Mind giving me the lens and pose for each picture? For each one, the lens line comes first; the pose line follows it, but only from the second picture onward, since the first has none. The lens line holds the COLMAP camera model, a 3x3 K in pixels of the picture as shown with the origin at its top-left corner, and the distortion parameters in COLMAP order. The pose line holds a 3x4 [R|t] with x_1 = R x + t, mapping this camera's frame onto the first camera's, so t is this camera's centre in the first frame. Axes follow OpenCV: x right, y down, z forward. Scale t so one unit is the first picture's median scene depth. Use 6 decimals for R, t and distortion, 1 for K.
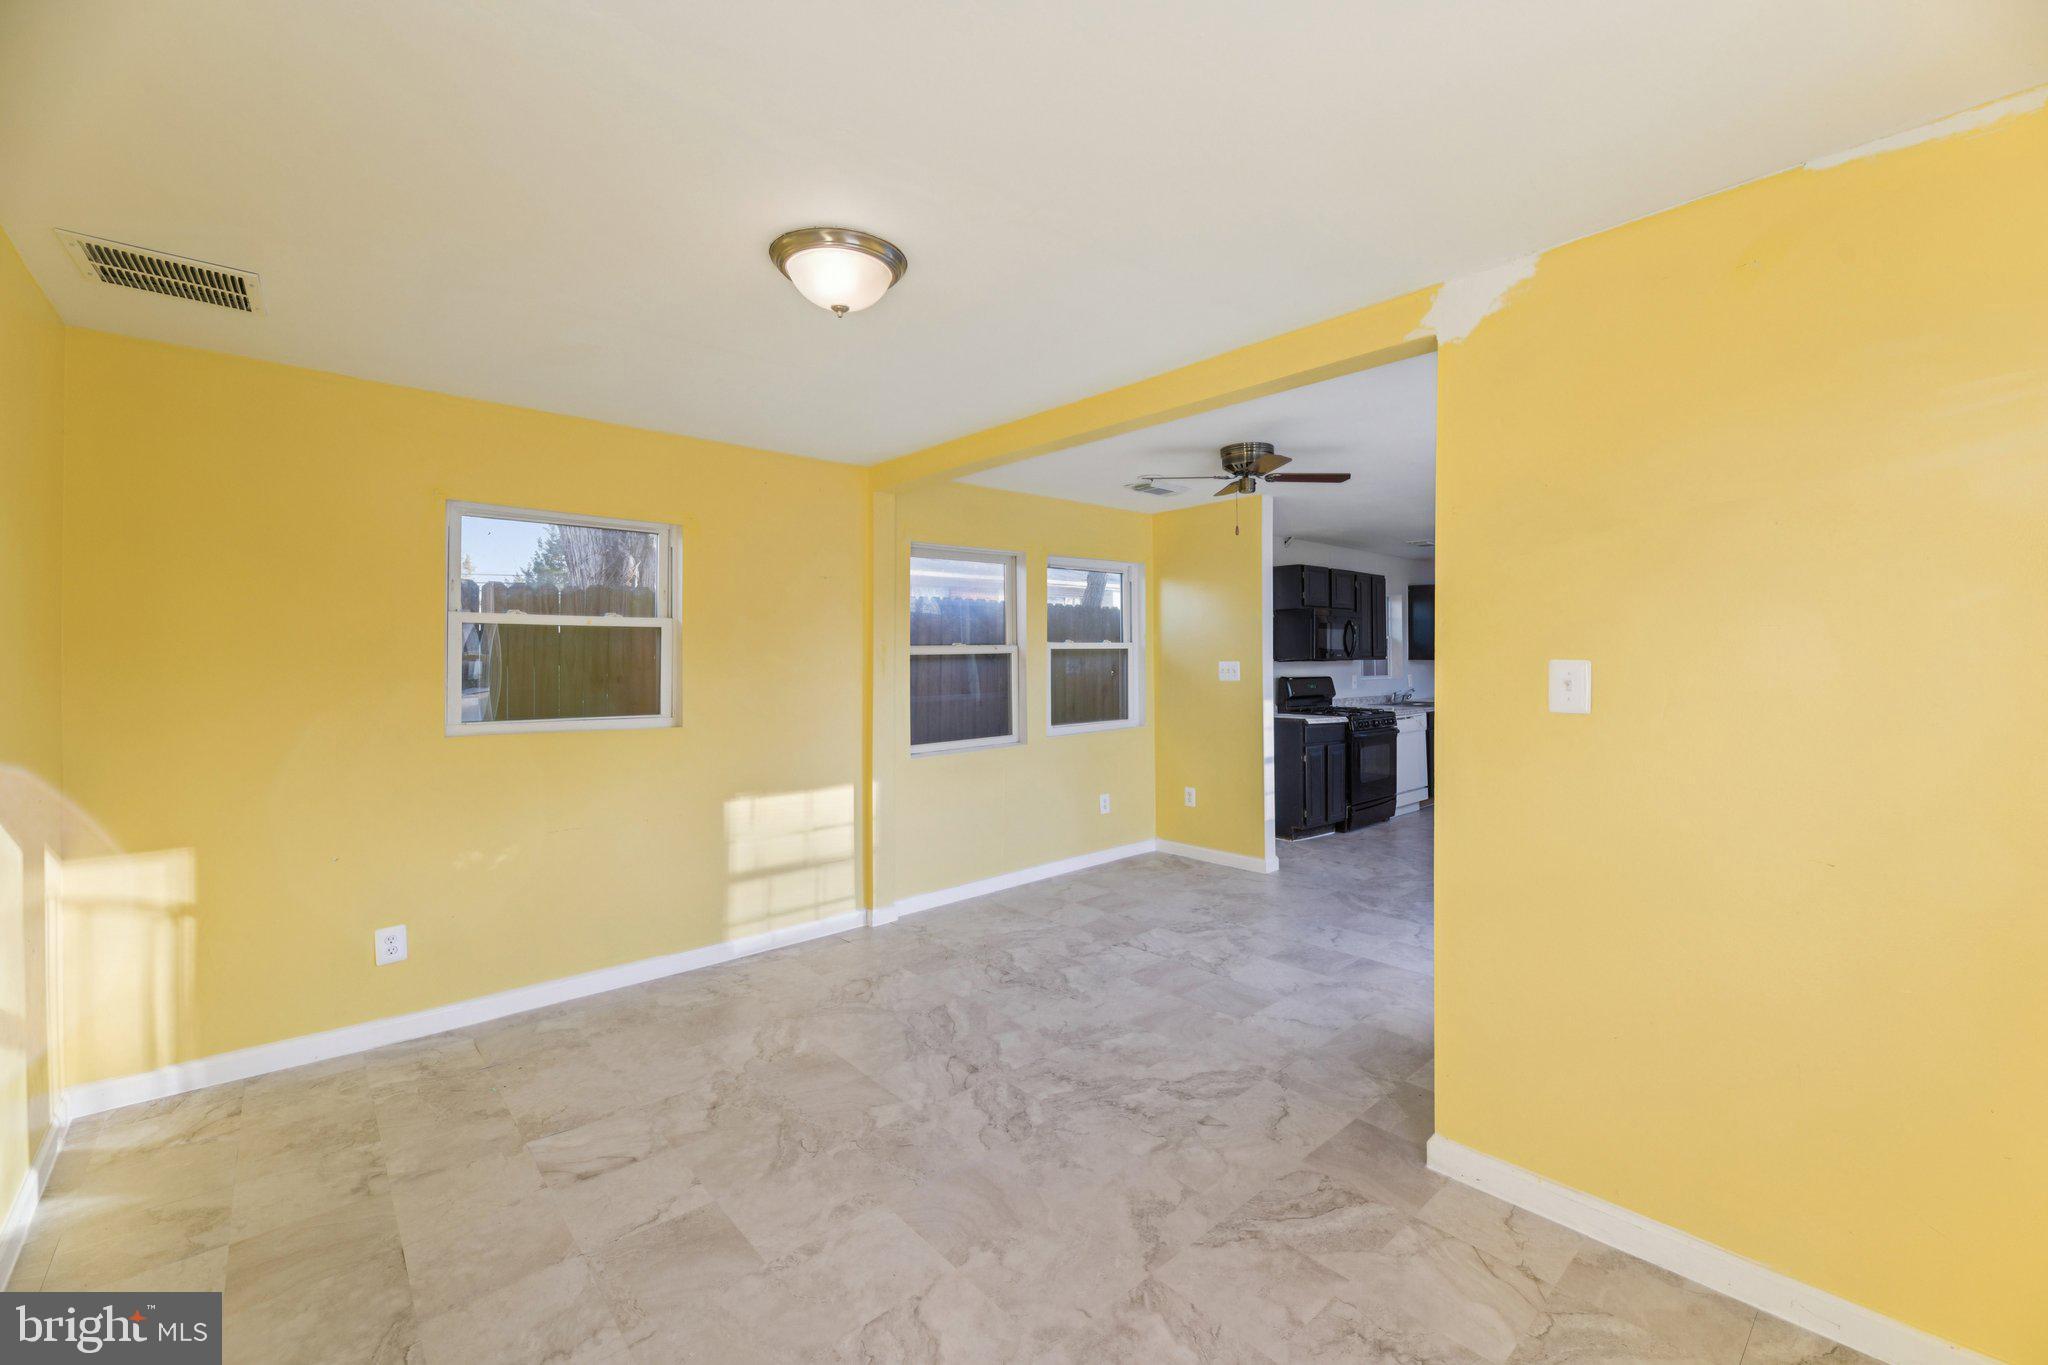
lens RADIAL K [[838.7, 0, 1042.1], [0, 838.7, 640.5], [0, 0, 1]] dist [-0.000054, -0.003224]
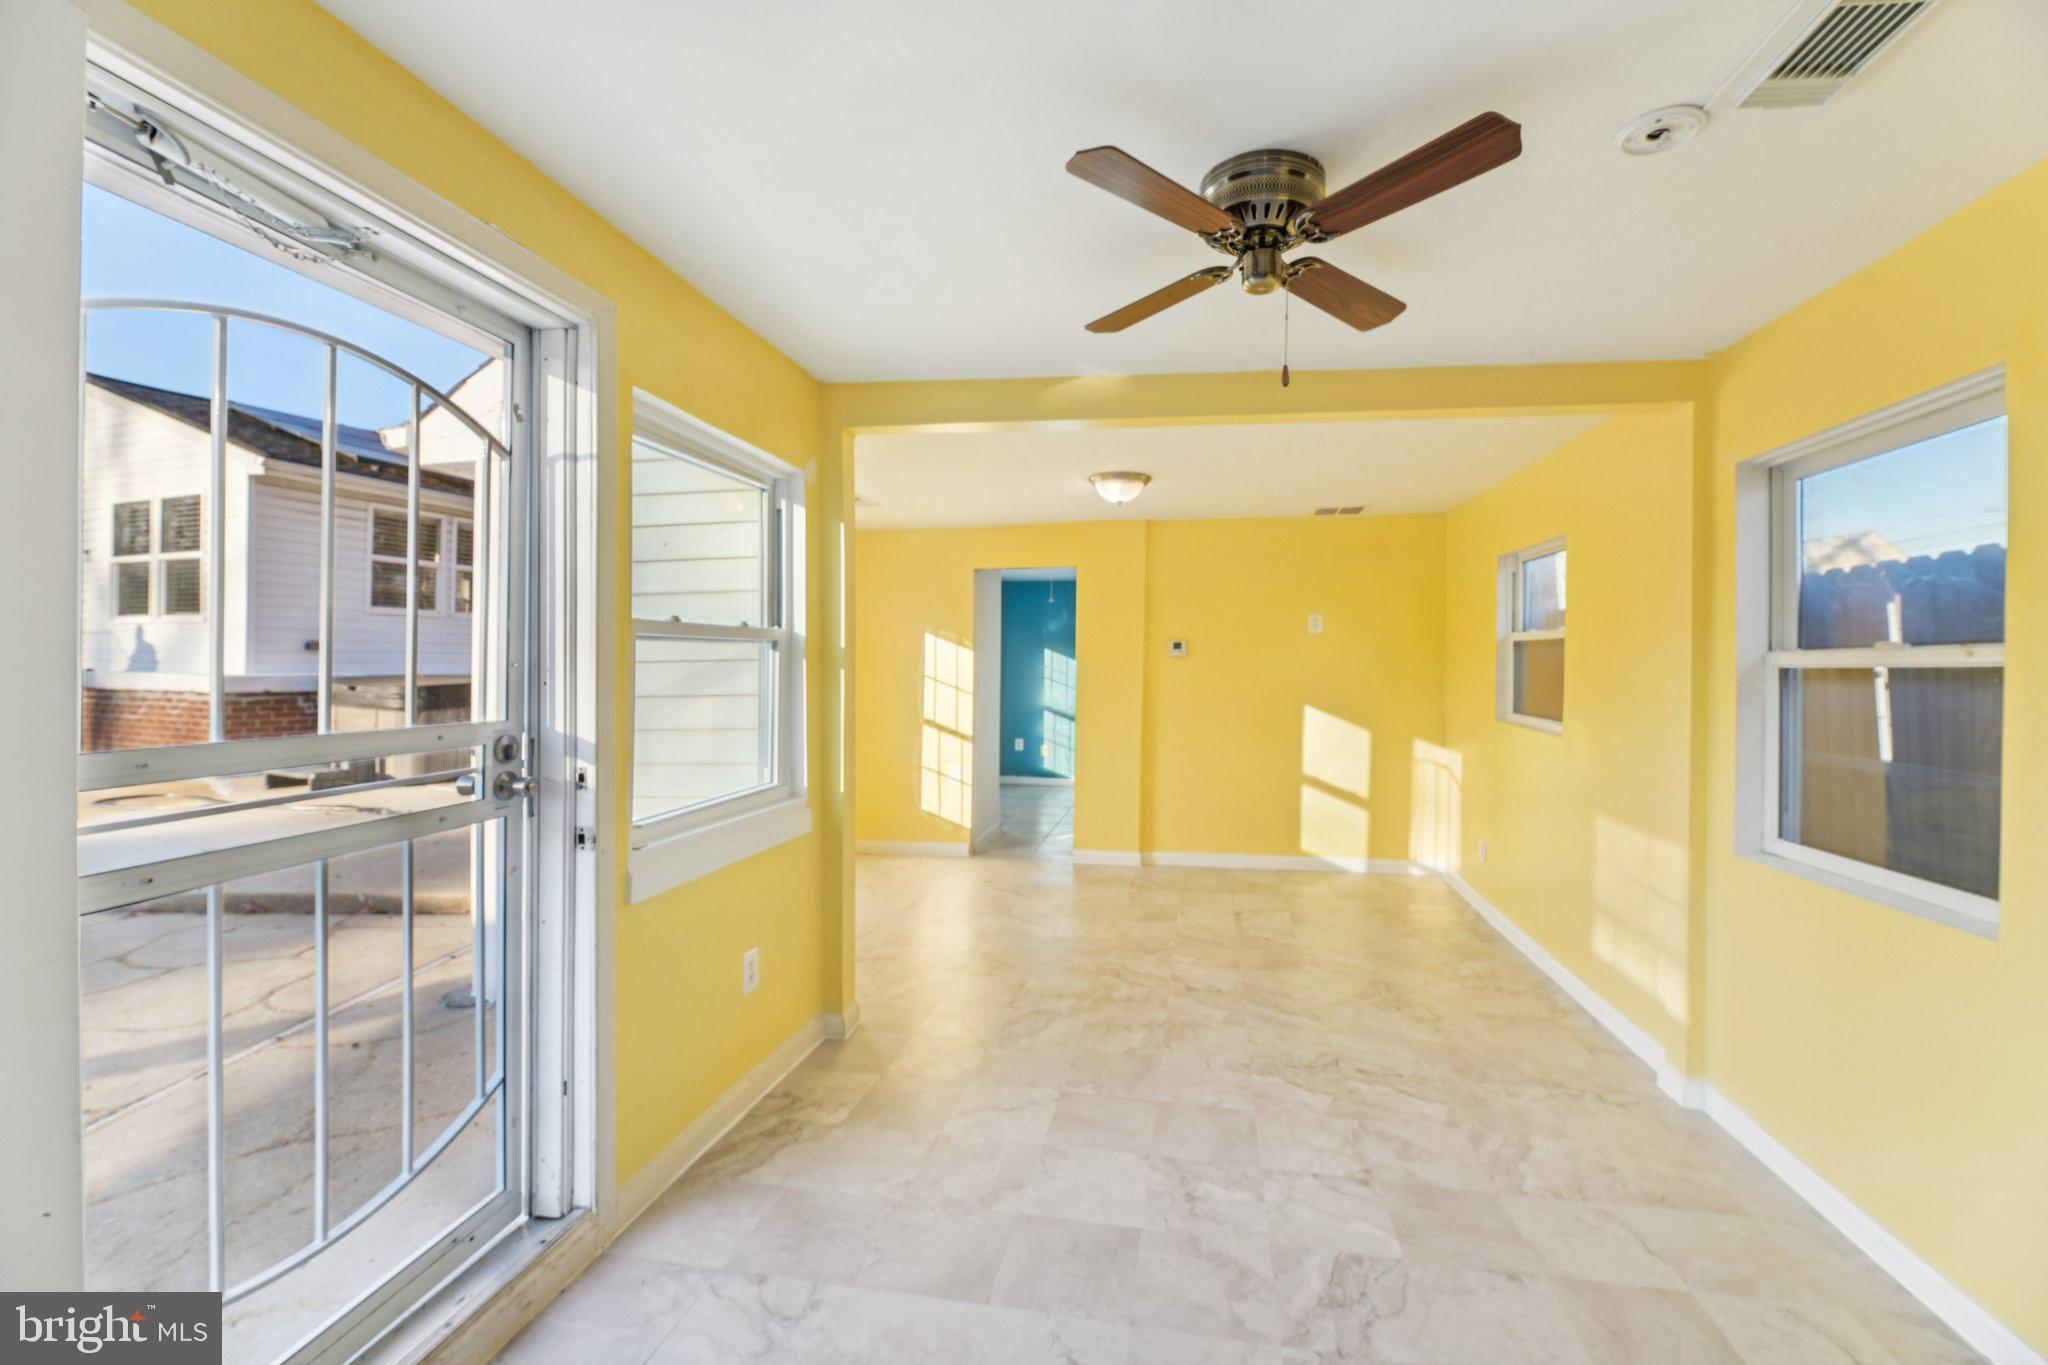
lens RADIAL K [[838.7, 0, 1078.4], [0, 838.7, 683.4], [0, 0, 1]] dist [-0.000054, -0.003224]
pose [[-0.774007, 0.019413, -0.632880, 0.624286], [0.012514, 0.999804, 0.015363, 0.016096], [0.633054, 0.003971, -0.774098, 1.372594]]
